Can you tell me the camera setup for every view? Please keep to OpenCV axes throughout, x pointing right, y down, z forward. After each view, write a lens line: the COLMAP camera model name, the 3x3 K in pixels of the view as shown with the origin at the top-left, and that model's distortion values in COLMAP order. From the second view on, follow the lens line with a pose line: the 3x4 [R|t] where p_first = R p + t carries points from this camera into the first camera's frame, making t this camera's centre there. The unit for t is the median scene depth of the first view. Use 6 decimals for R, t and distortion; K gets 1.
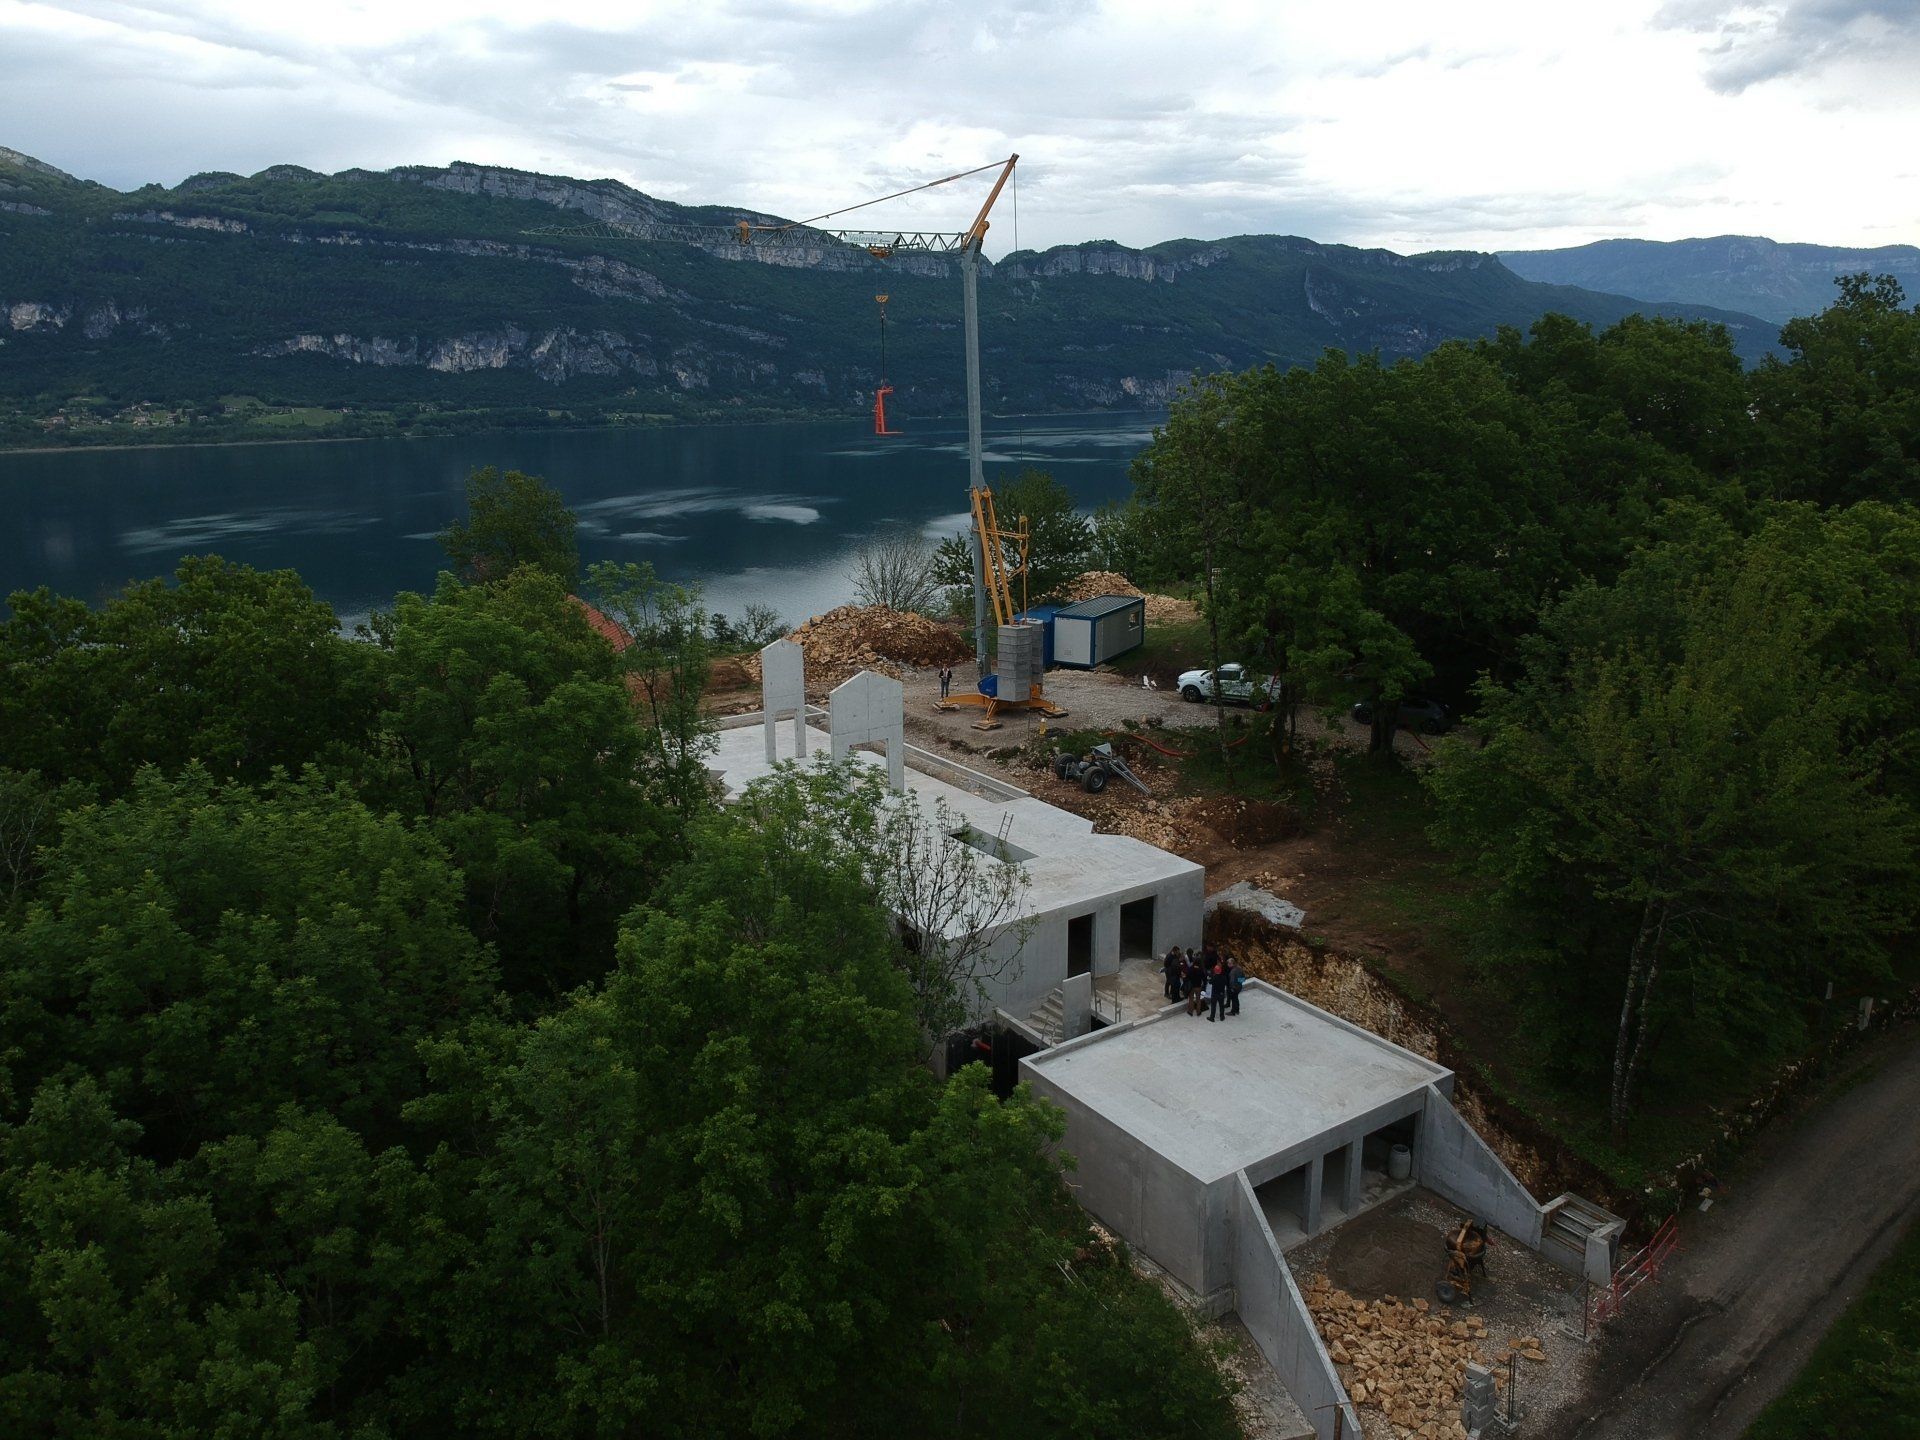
lens RADIAL K [[1454.2, 0, 973.7], [0, 1454.2, 672.4], [0, 0, 1]] dist [0.162961, -0.282568]
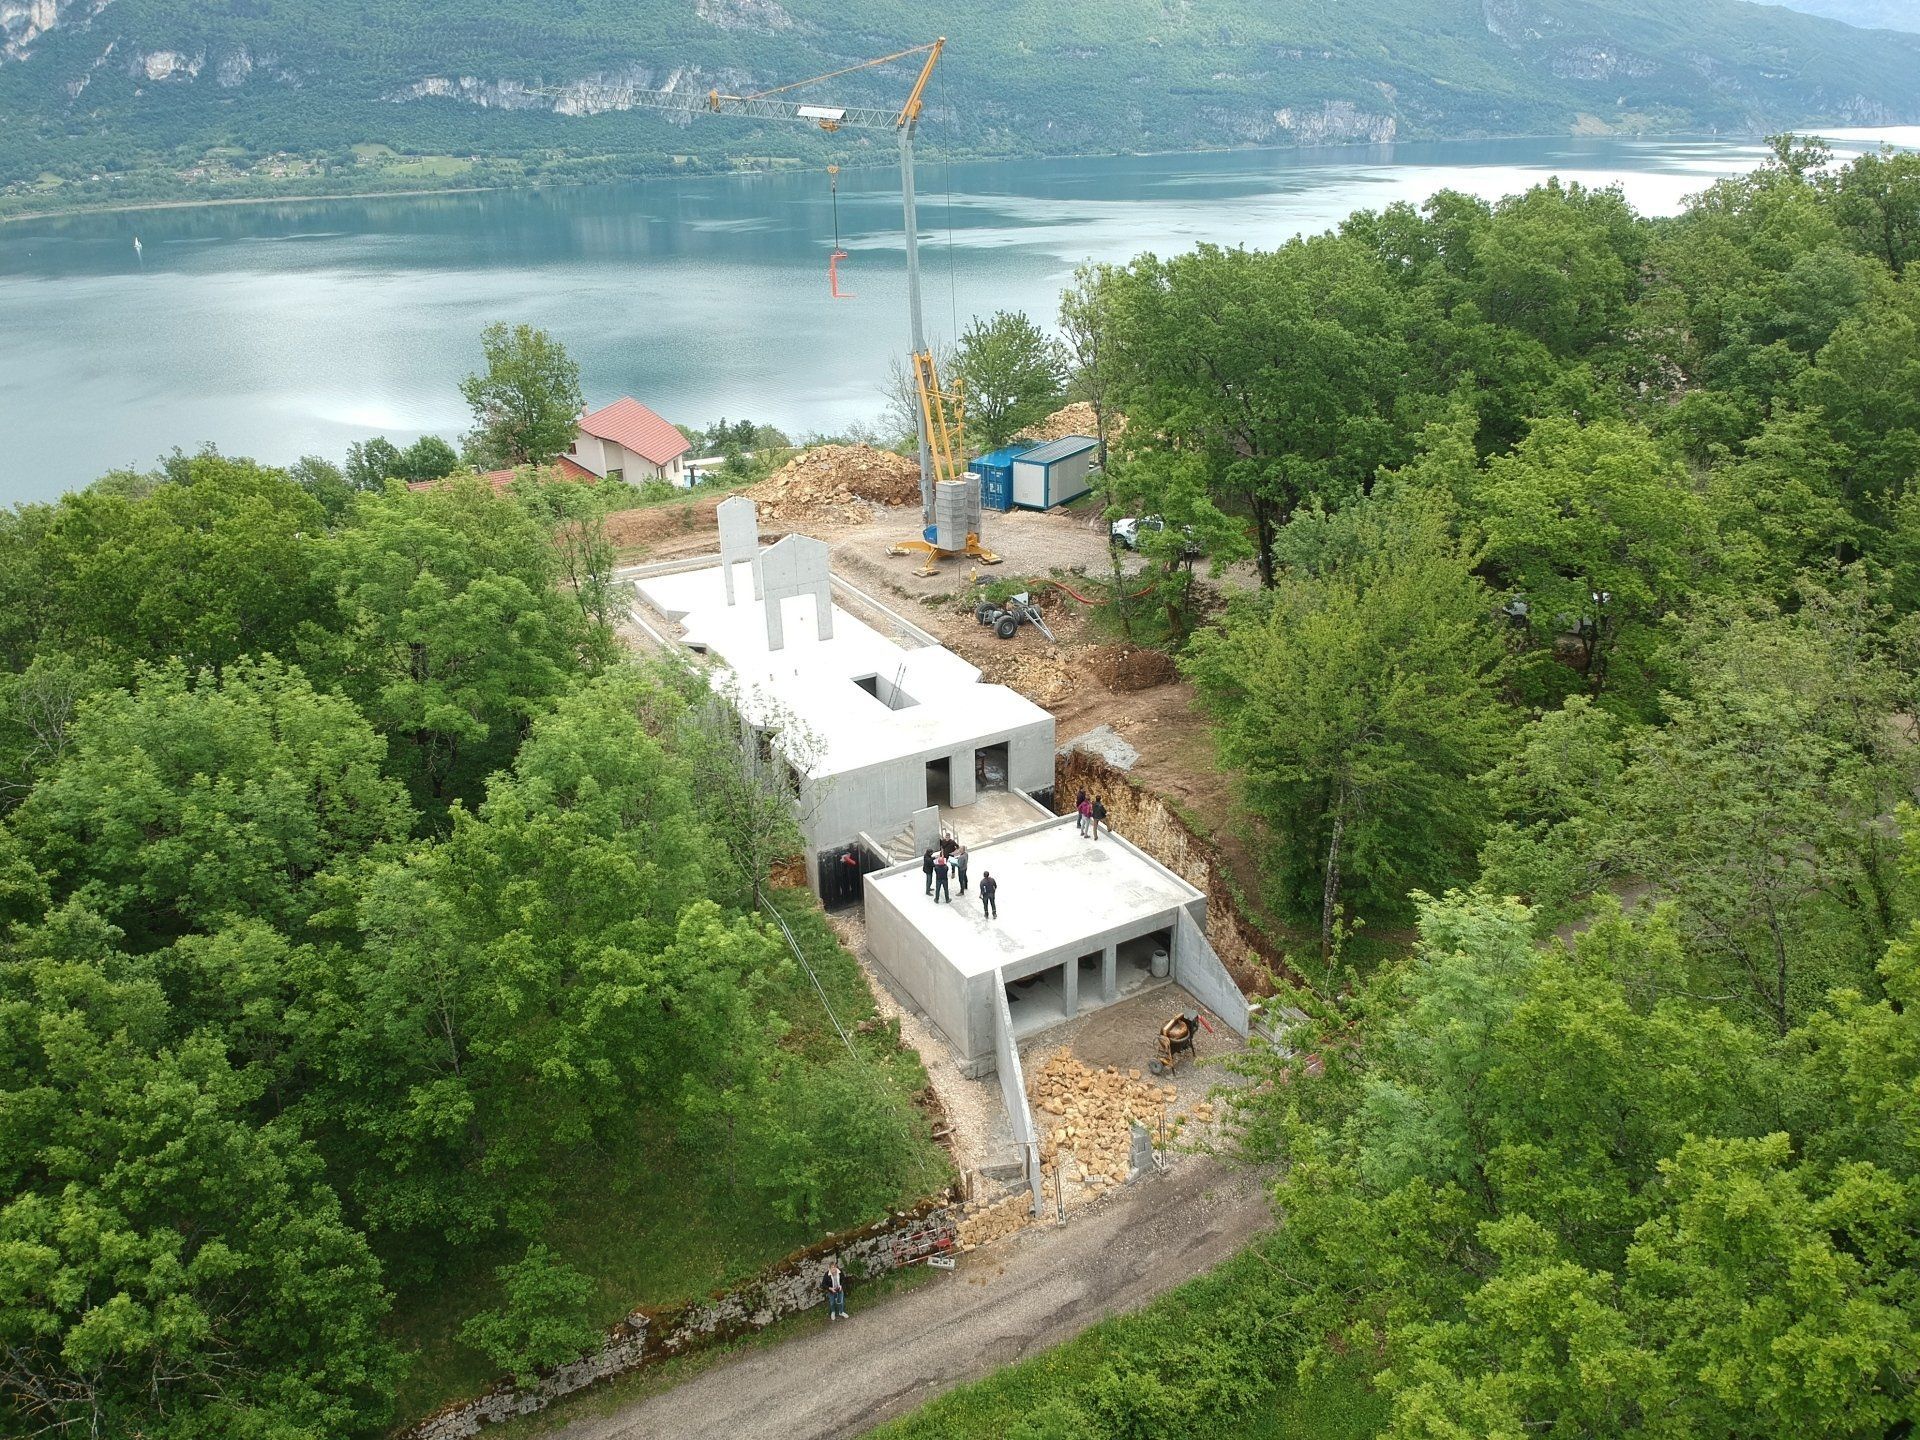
lens RADIAL K [[1510.5, 0, 984.9], [0, 1510.5, 653.1], [0, 0, 1]] dist [0.137587, -0.287761]
pose [[0.995385, 0.018007, -0.094257, 0.228978], [-0.003693, 0.988697, 0.149884, -0.105672], [0.095891, -0.148845, 0.984200, -0.204947]]
